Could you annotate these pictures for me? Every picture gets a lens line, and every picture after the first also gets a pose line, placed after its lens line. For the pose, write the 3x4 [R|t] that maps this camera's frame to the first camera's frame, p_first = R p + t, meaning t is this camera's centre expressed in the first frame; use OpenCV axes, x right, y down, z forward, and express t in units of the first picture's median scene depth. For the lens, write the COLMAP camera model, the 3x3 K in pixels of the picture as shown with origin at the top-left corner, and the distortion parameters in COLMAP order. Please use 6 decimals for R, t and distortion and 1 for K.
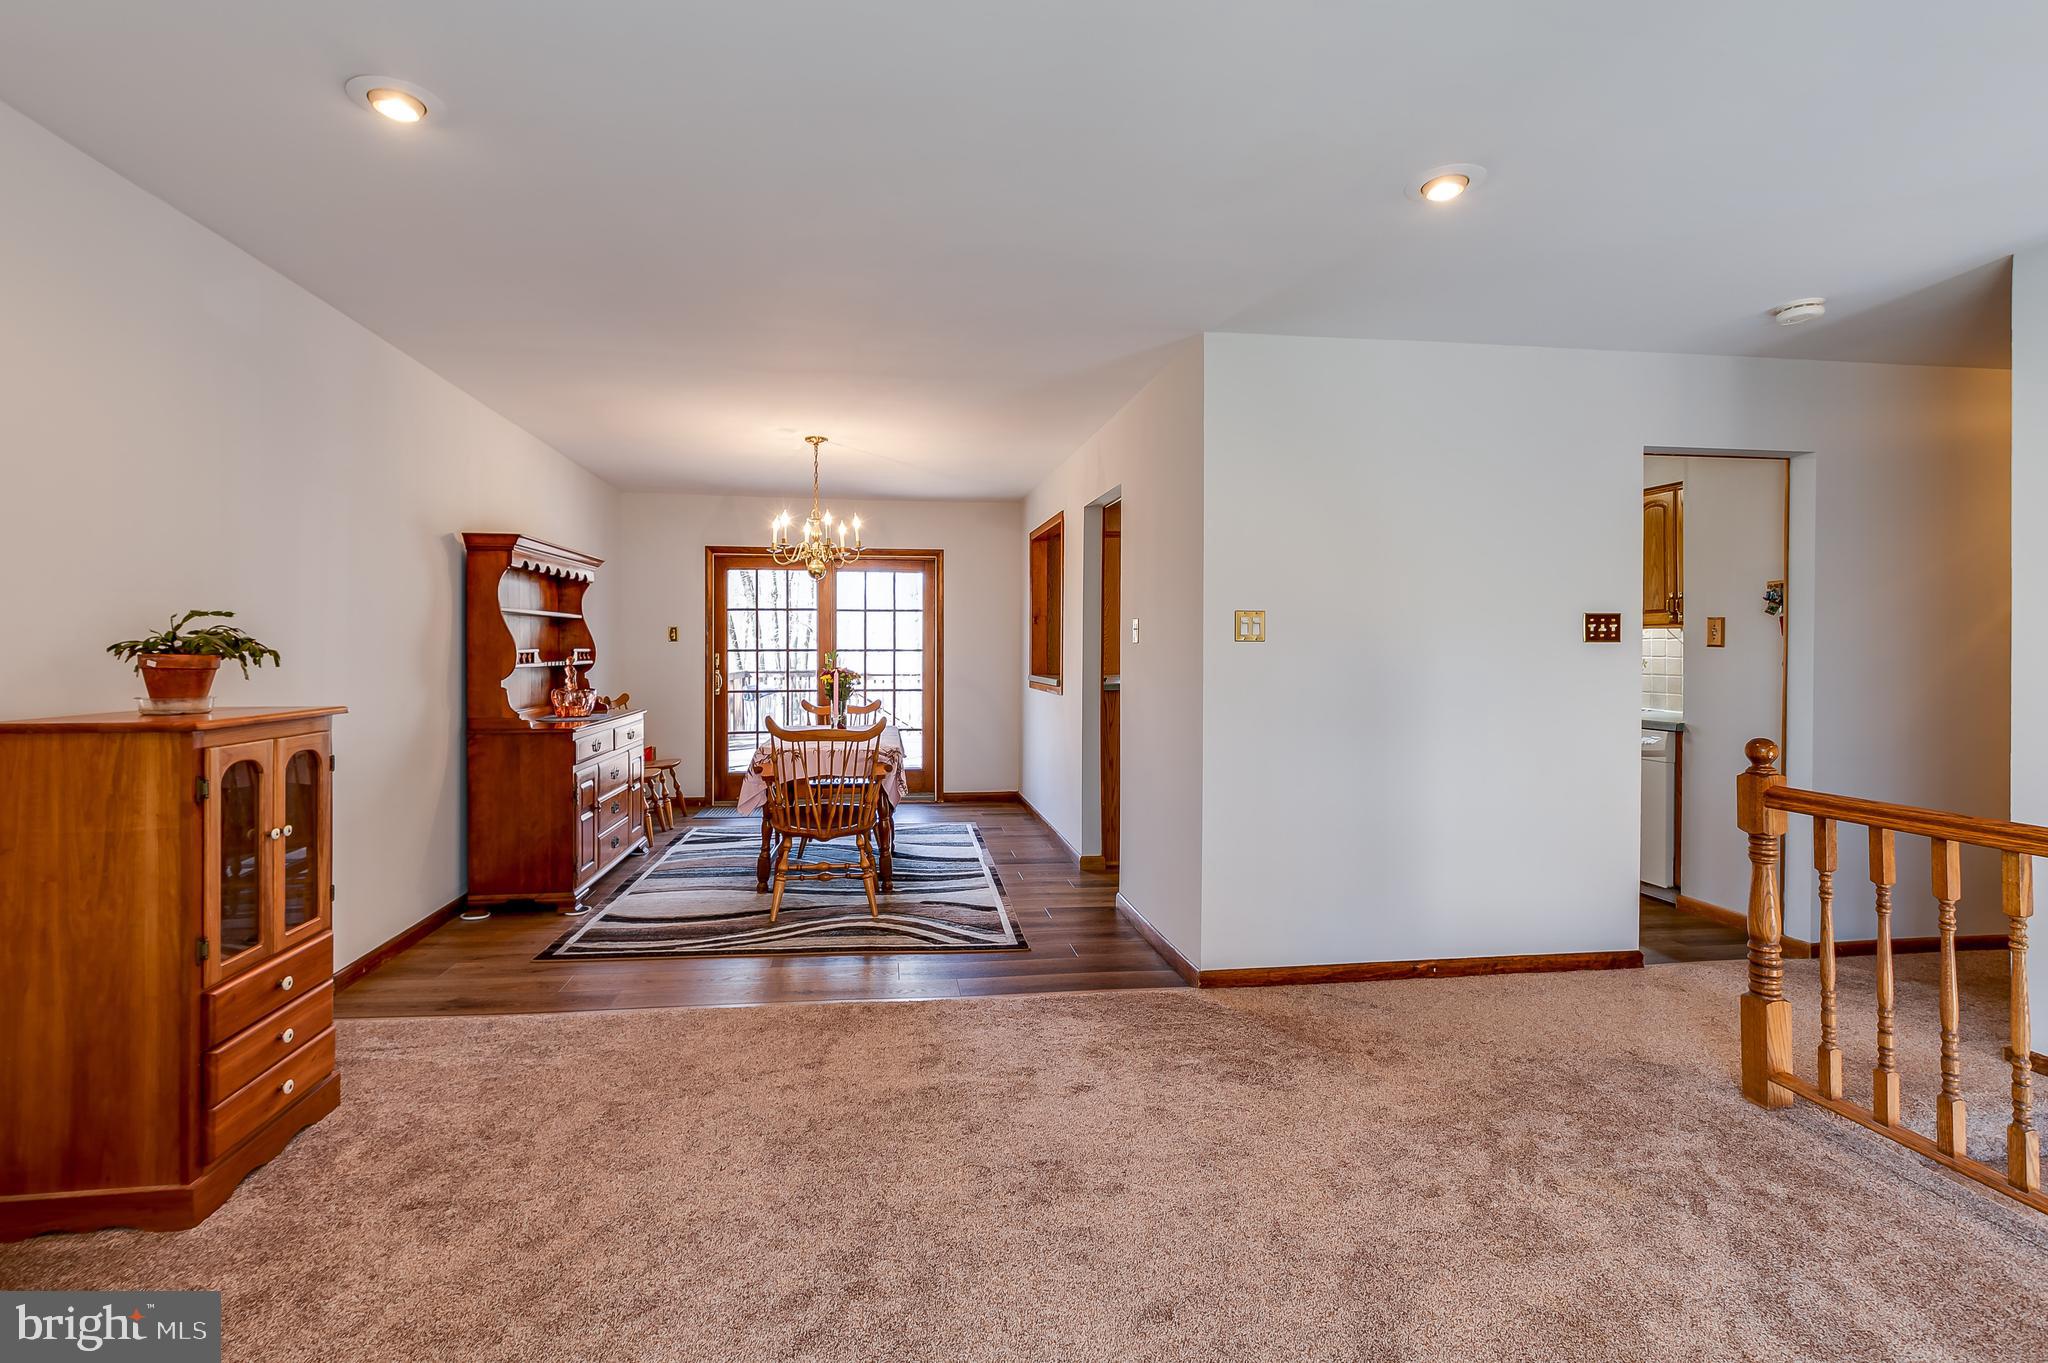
lens RADIAL K [[906.4, 0, 1030.5], [0, 906.4, 656.8], [0, 0, 1]] dist [0.002804, -0.001490]
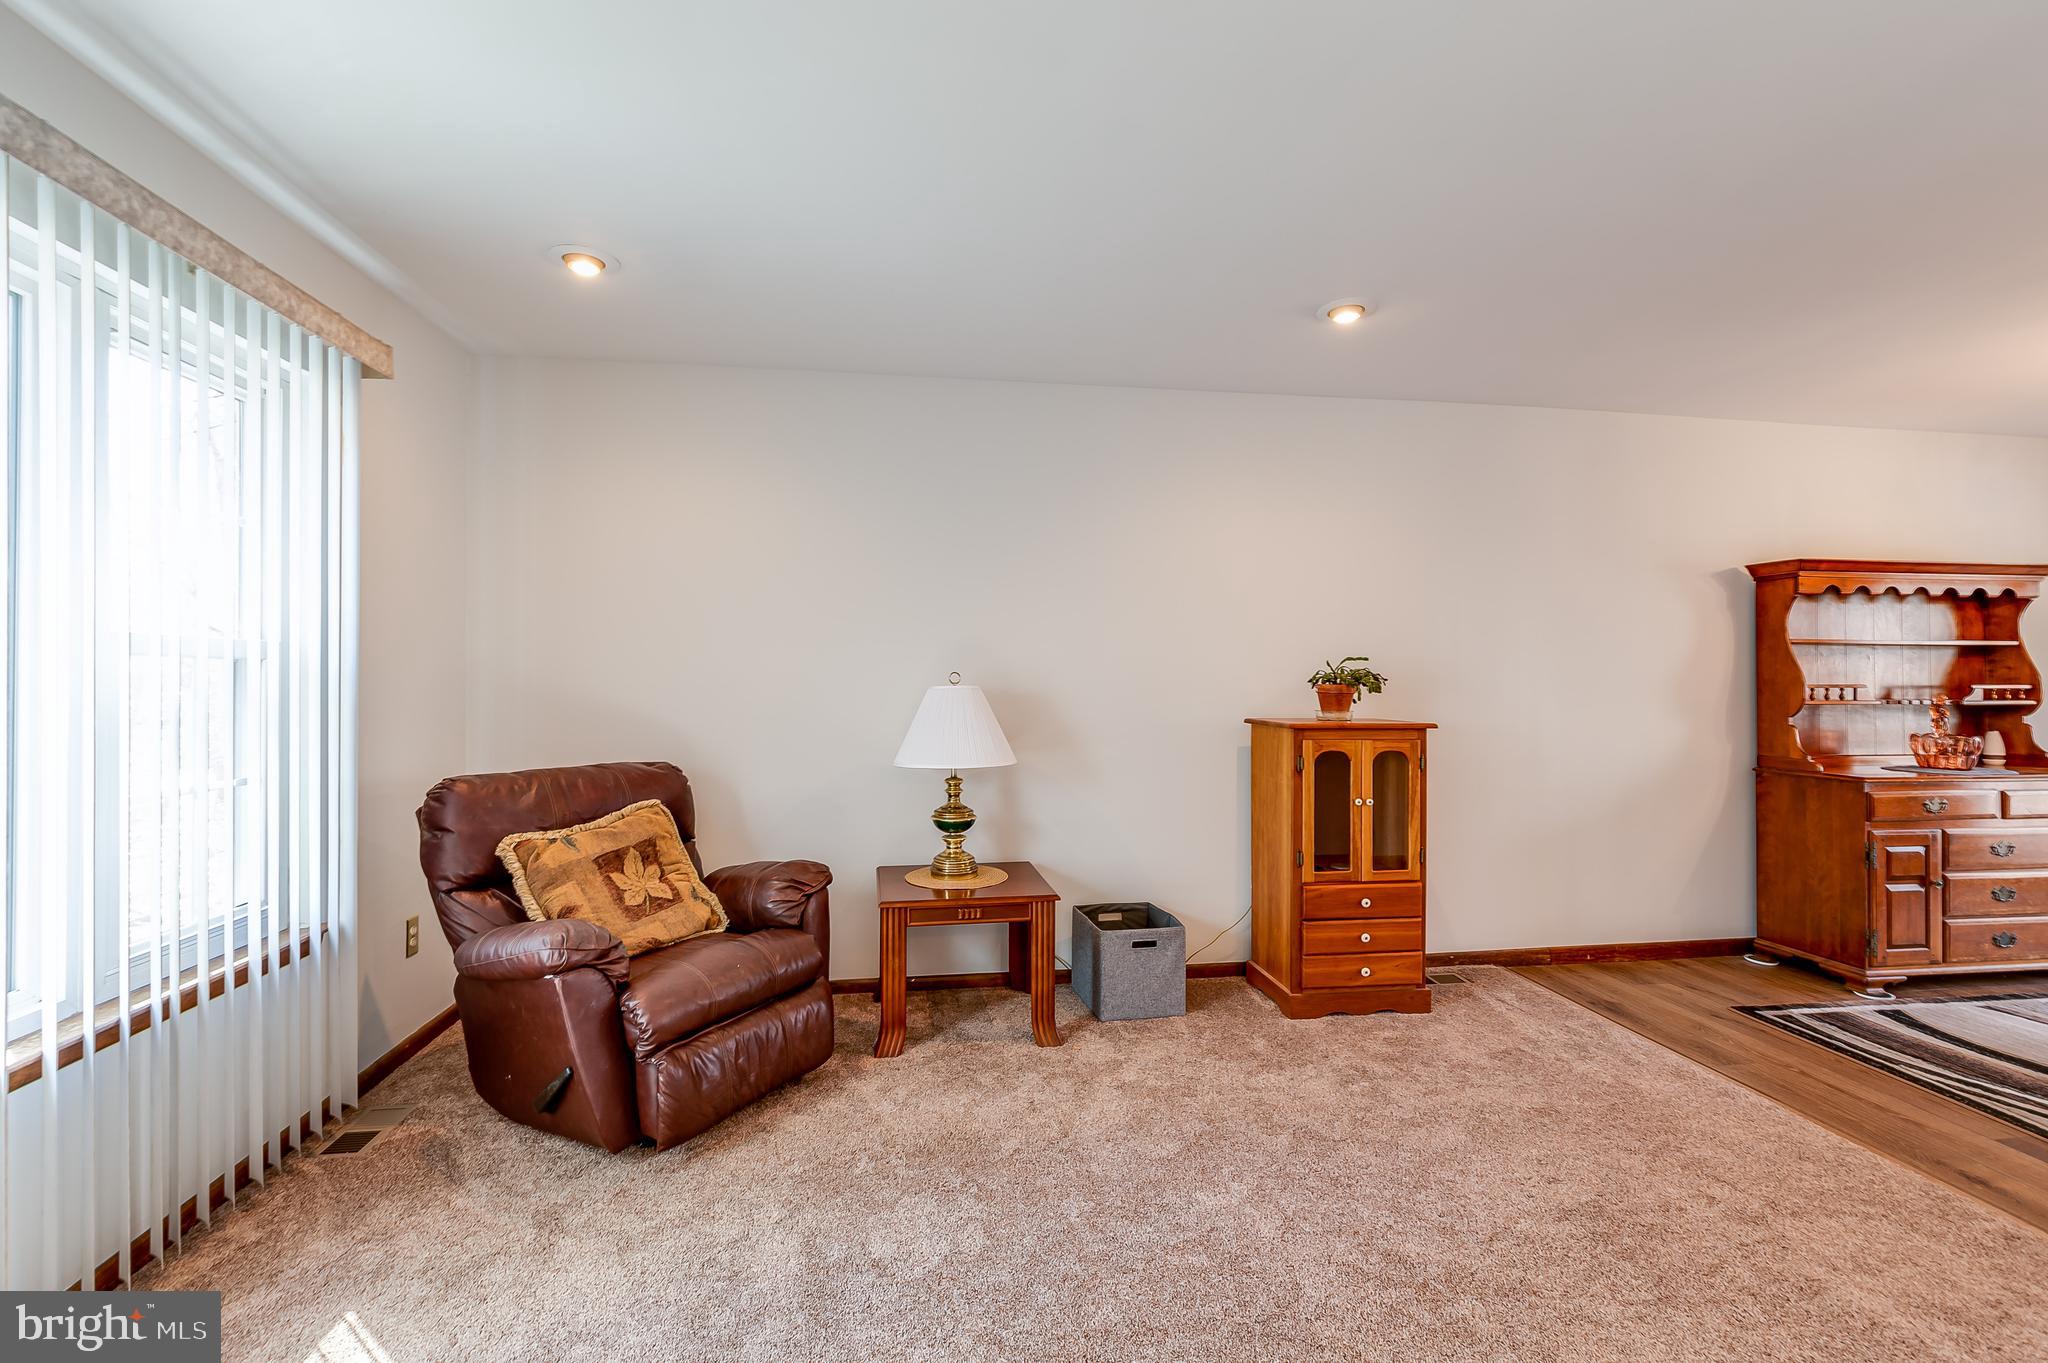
lens RADIAL K [[896.9, 0, 1024.0], [0, 896.9, 681.5], [0, 0, 1]] dist [0.000163, 0.000949]
pose [[0.032090, 0.005104, -0.999472, 0.354149], [-0.015093, 0.999875, 0.004622, -0.003832], [0.999371, 0.014937, 0.032163, 0.205820]]
